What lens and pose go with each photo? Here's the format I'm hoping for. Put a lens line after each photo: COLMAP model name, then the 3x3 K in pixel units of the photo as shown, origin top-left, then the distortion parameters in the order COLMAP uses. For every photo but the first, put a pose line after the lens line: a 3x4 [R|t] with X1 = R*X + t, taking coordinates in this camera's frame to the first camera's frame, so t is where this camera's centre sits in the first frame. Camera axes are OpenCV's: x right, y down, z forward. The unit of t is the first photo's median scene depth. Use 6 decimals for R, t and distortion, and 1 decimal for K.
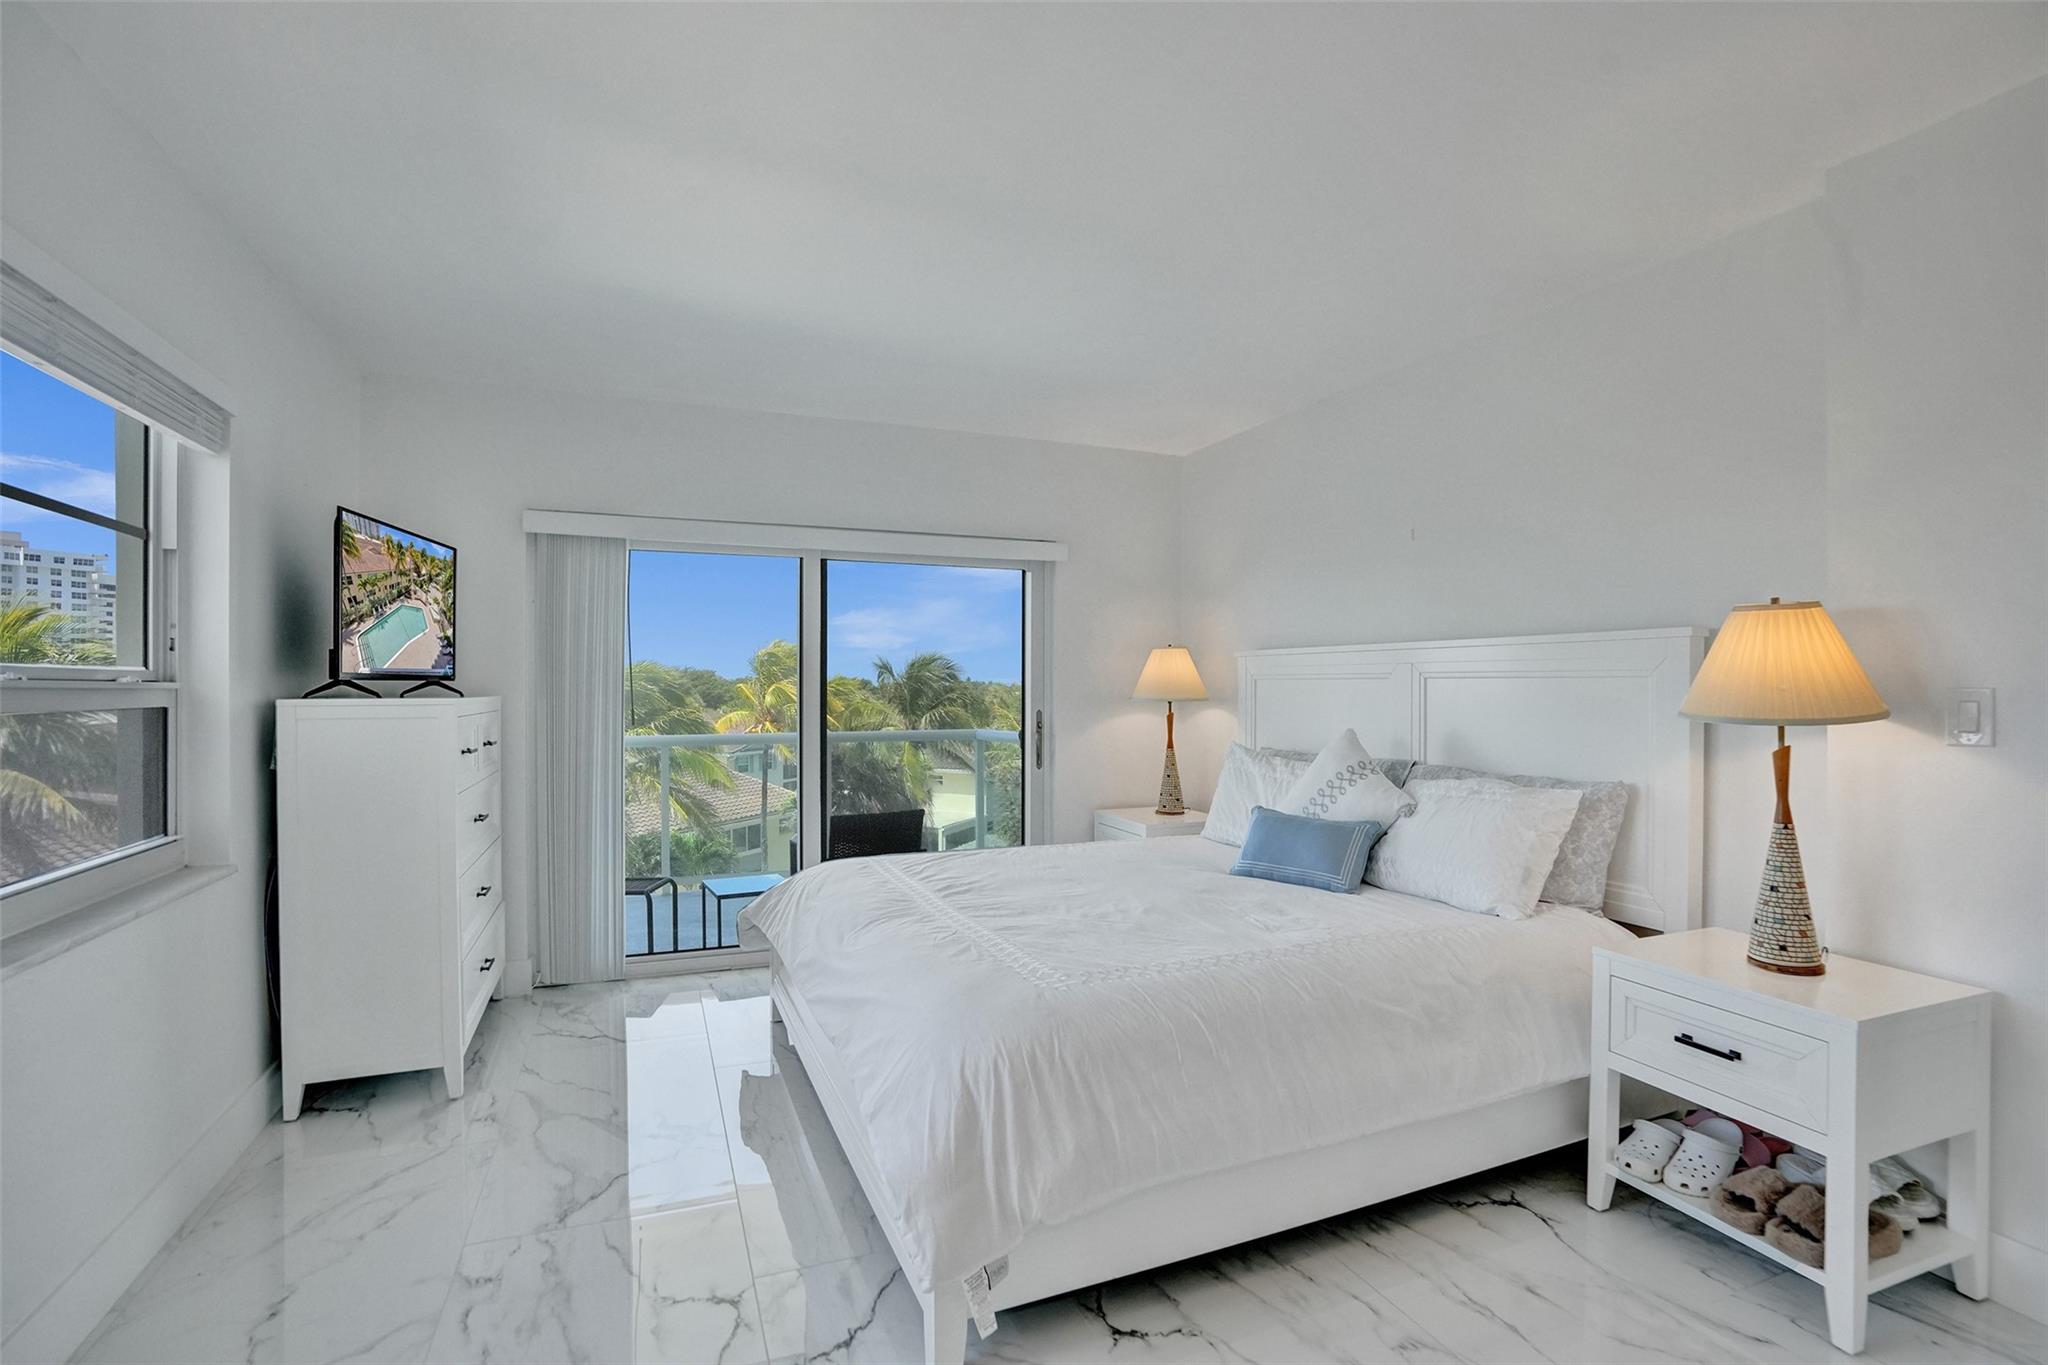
lens RADIAL K [[948.4, 0, 1013.8], [0, 948.4, 690.4], [0, 0, 1]] dist [-0.076661, 0.032191]
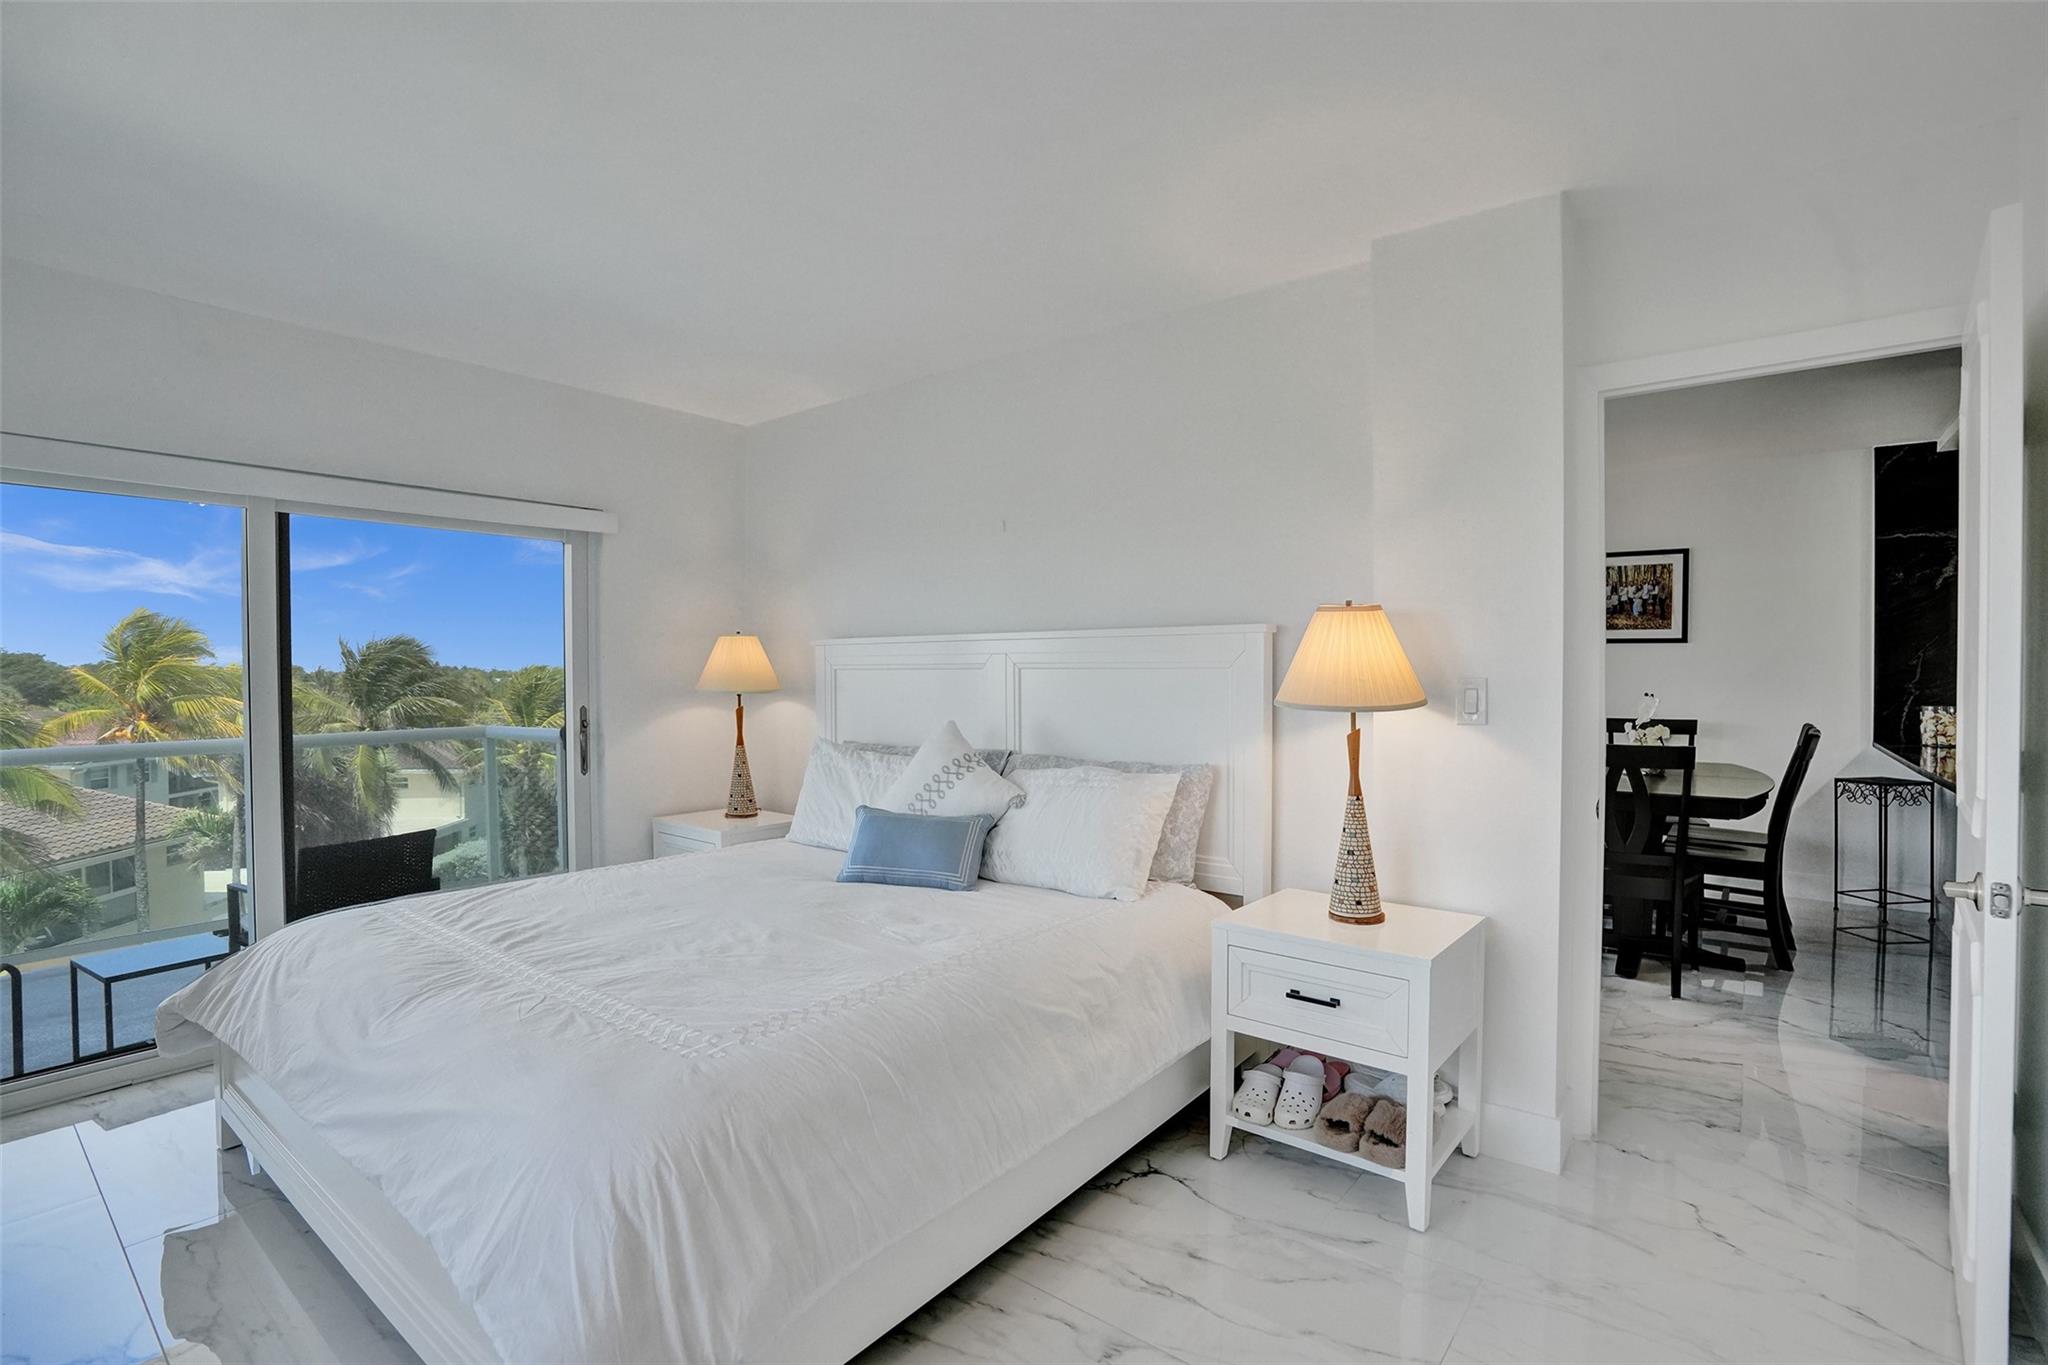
lens RADIAL K [[948.4, 0, 1013.8], [0, 948.4, 690.4], [0, 0, 1]] dist [-0.076661, 0.032191]
pose [[0.869703, -0.014517, 0.493362, -0.096359], [0.007194, 0.999834, 0.016740, -0.009182], [-0.493523, -0.011009, 0.869663, 0.138616]]
